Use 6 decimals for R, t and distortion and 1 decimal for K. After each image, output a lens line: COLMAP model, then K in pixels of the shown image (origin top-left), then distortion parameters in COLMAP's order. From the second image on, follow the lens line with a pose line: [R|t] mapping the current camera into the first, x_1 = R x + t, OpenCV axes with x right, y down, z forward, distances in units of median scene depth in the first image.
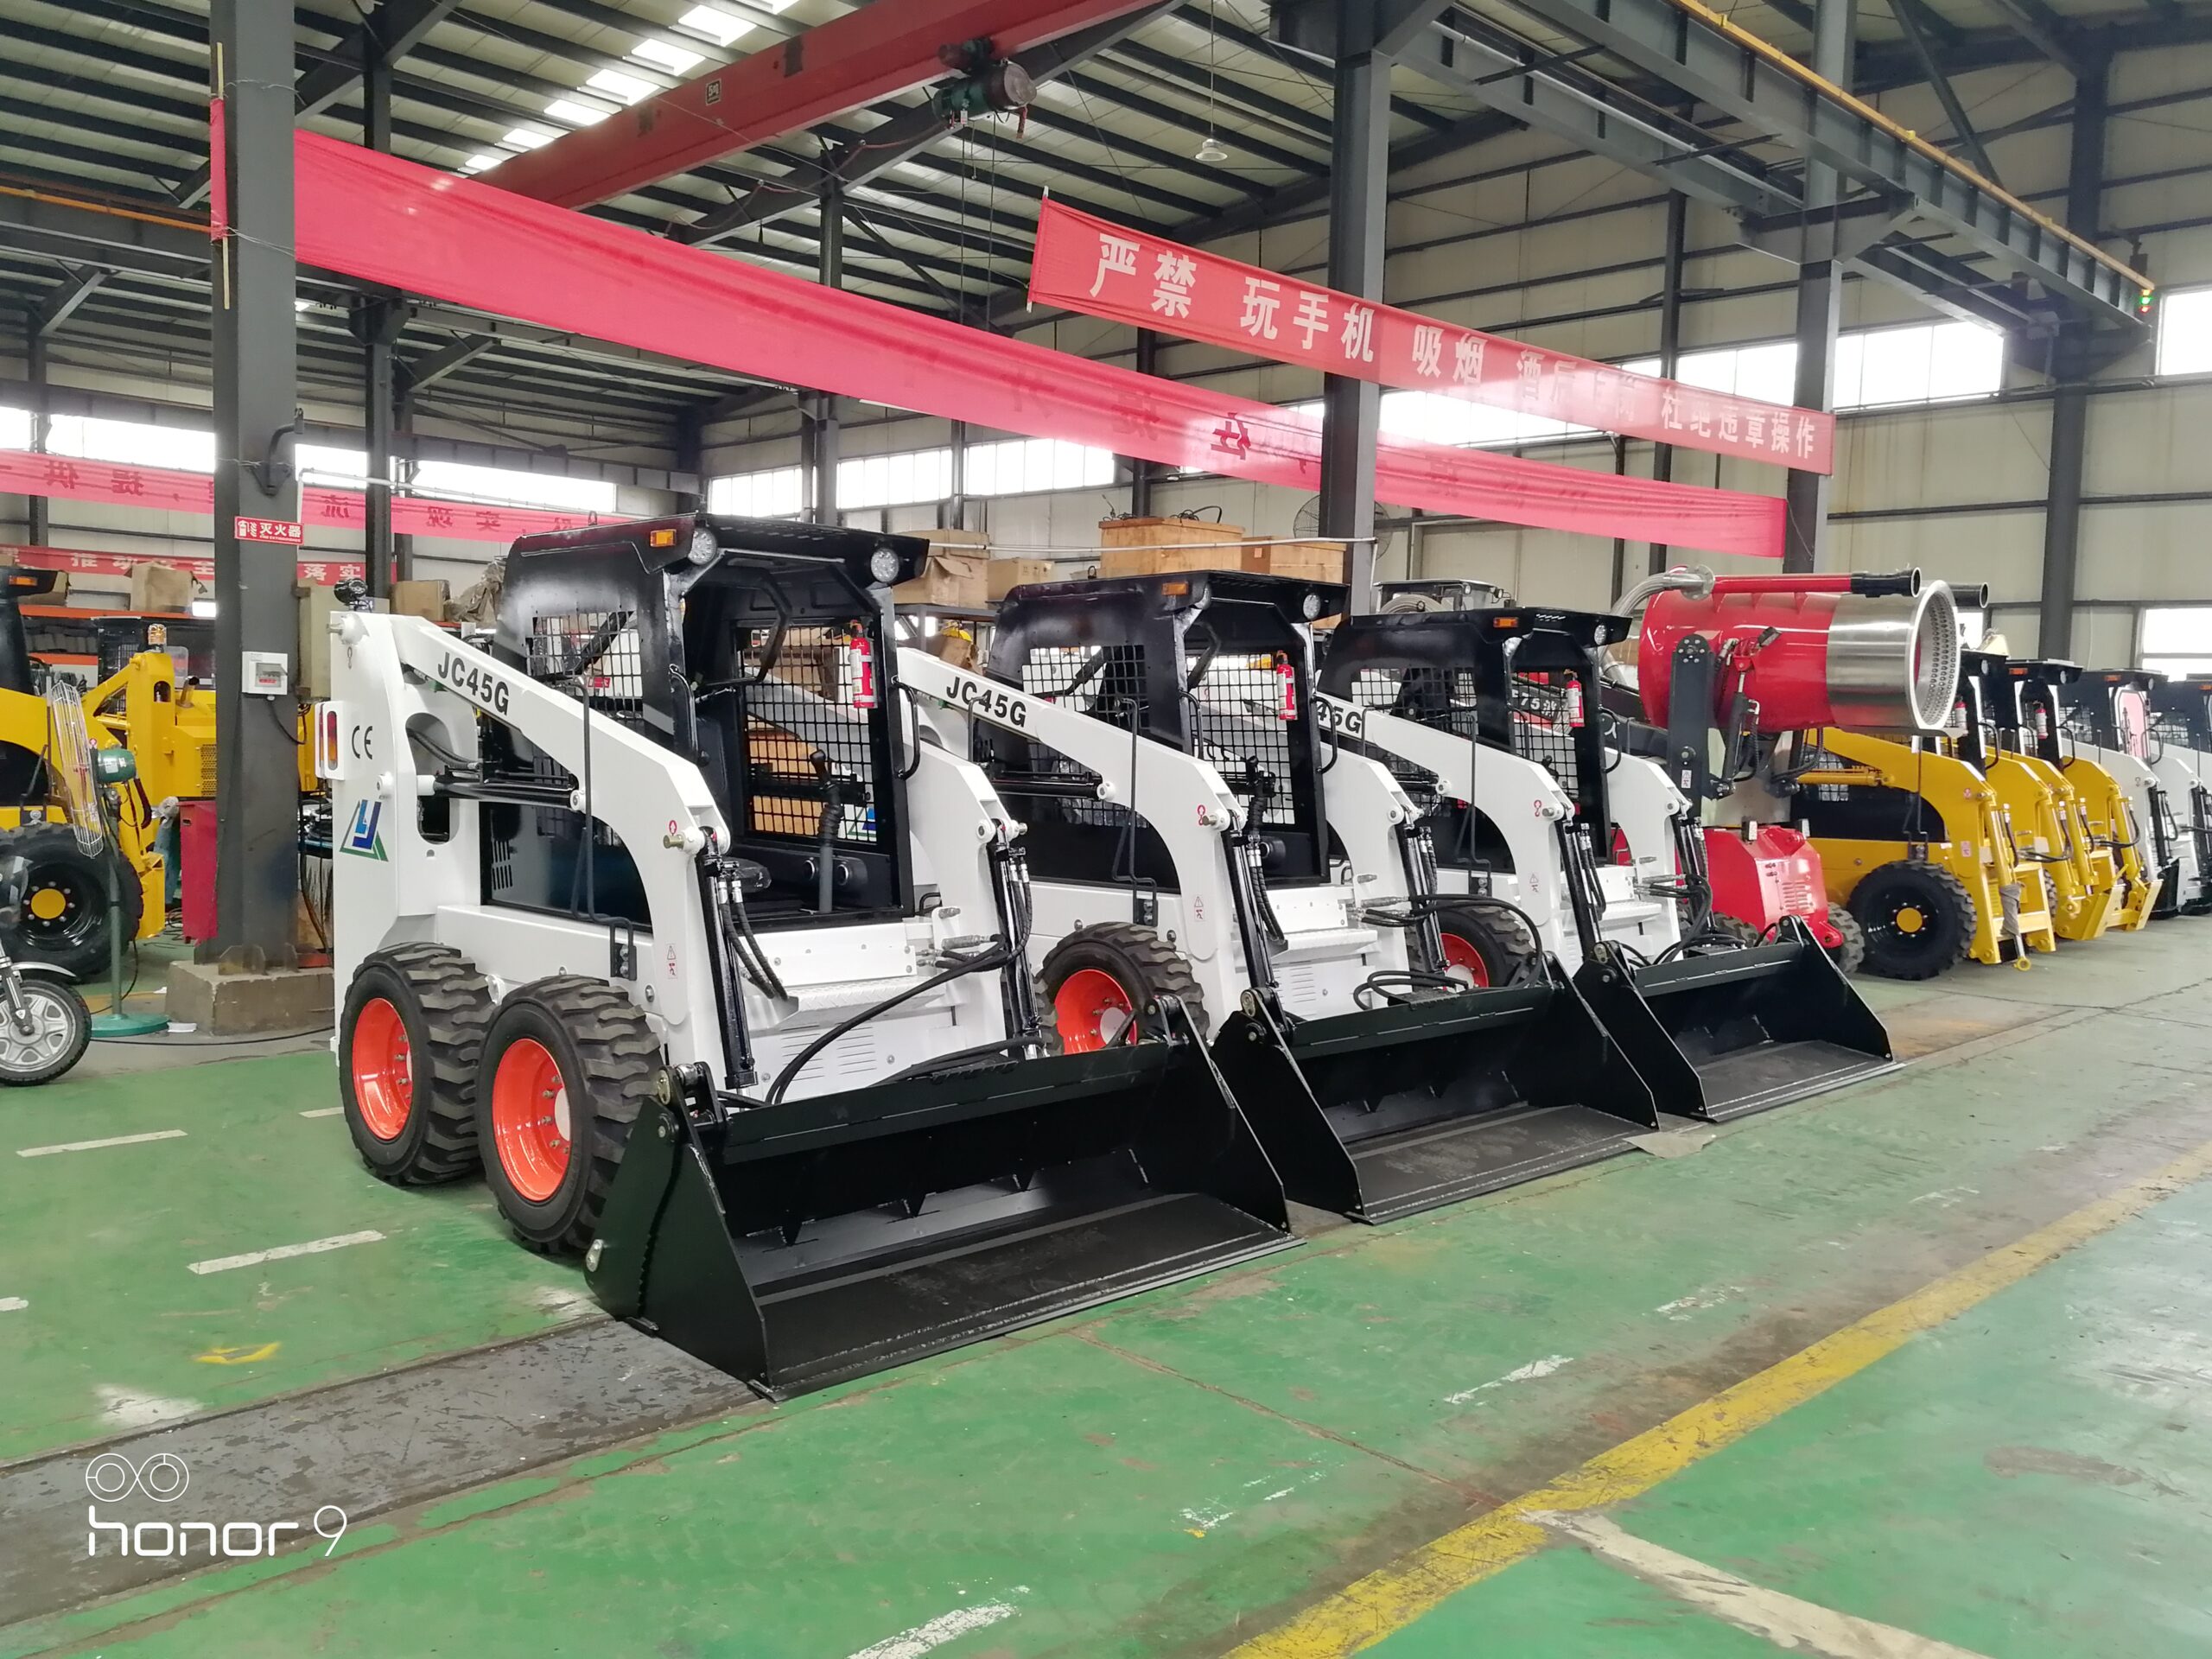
lens RADIAL K [[1784.5, 0, 1106.0], [0, 1784.5, 829.5], [0, 0, 1]] dist [0.009647, -0.006926]
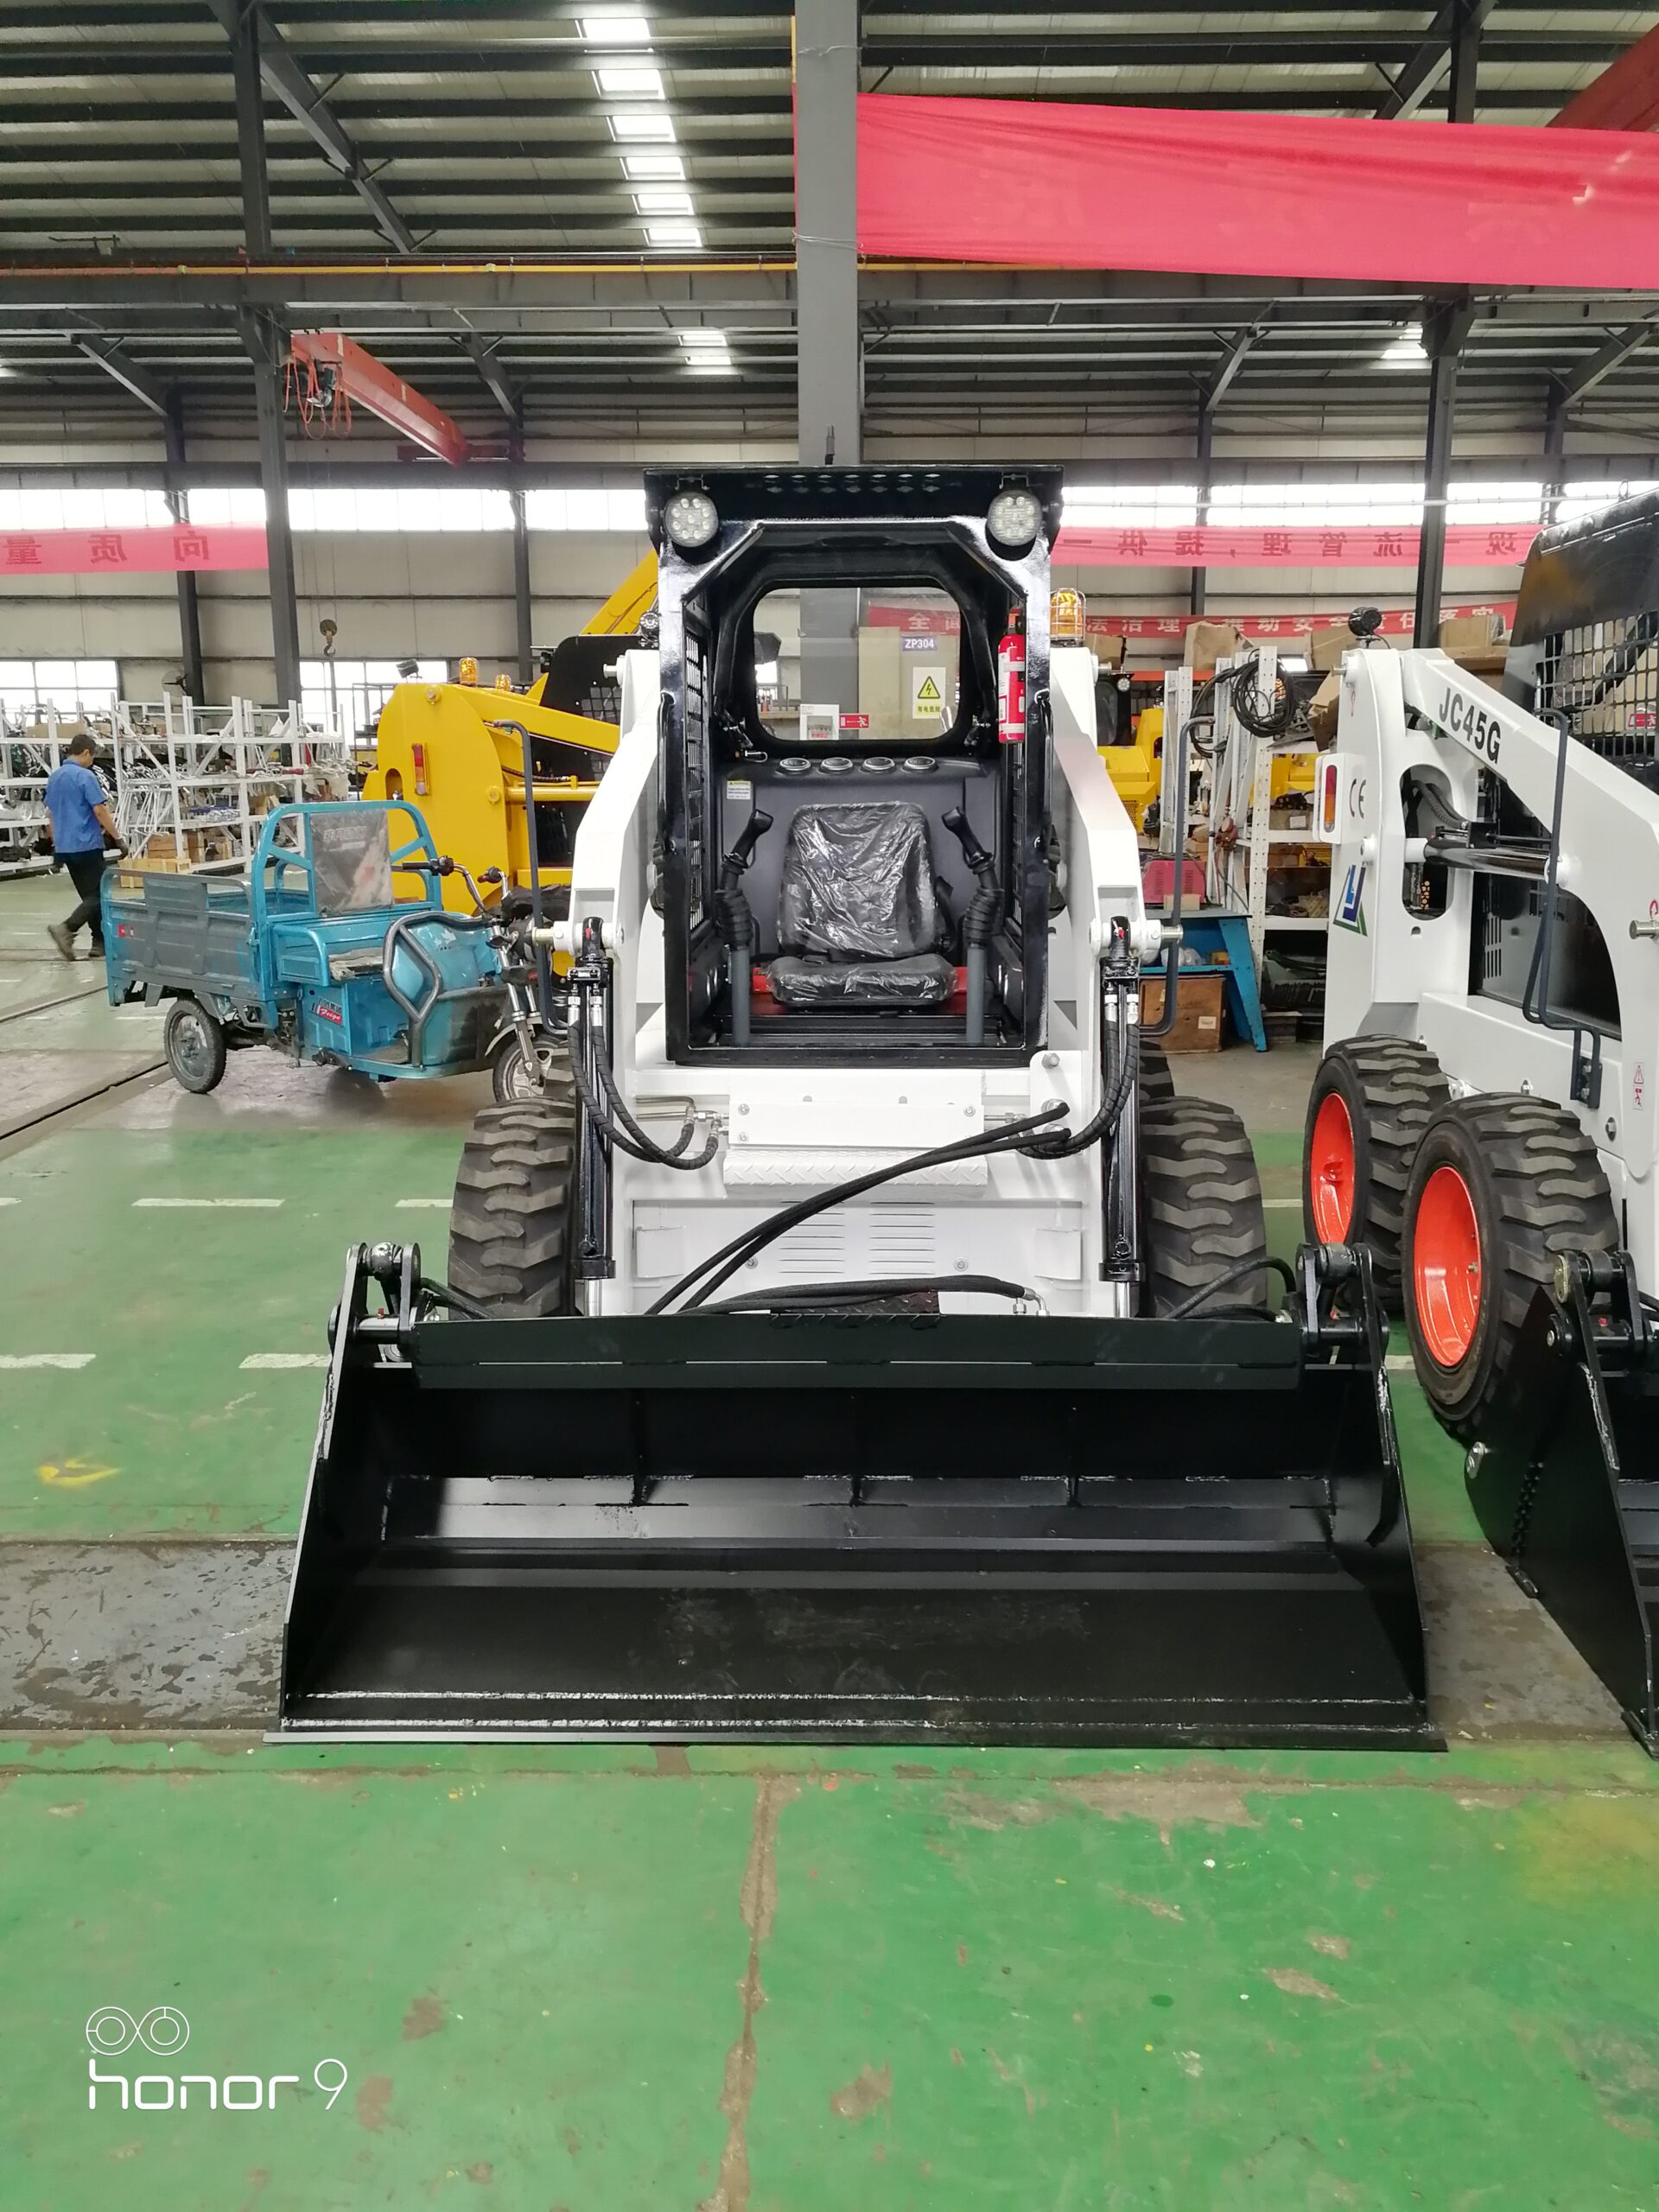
lens RADIAL K [[1784.5, 0, 829.5], [0, 1784.5, 1106.0], [0, 0, 1]] dist [0.009647, -0.006926]
pose [[0.697224, 0.109489, -0.708442, 0.082298], [-0.020913, 0.990953, 0.132569, -0.004963], [0.716548, -0.077614, 0.693206, 0.127926]]
